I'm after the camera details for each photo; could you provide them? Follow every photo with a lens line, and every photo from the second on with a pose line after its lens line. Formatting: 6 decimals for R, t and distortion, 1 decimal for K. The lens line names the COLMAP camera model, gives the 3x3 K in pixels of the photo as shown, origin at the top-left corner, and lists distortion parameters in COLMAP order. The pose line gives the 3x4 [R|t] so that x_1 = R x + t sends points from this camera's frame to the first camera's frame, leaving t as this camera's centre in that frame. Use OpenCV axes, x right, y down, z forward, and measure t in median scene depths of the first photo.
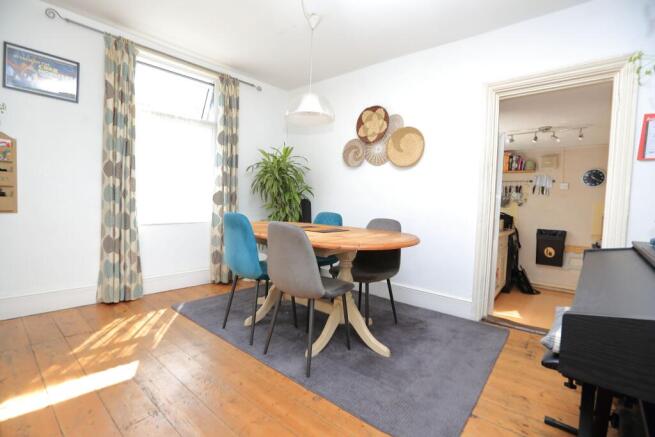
lens RADIAL K [[291.5, 0, 327.5], [0, 291.5, 218.5], [0, 0, 1]] dist [-0.031634, 0.000840]
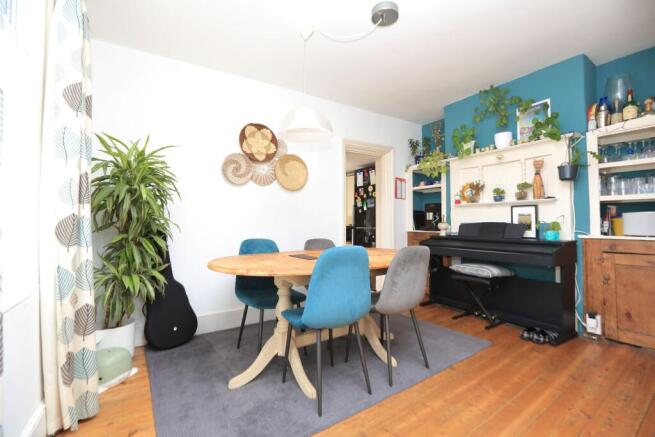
lens RADIAL K [[291.5, 0, 327.5], [0, 291.5, 218.5], [0, 0, 1]] dist [-0.031634, 0.000840]
pose [[0.280788, -0.027669, 0.959371, -0.705314], [0.073708, 0.997254, 0.007189, -0.066634], [-0.956935, 0.068694, 0.282056, 0.535782]]
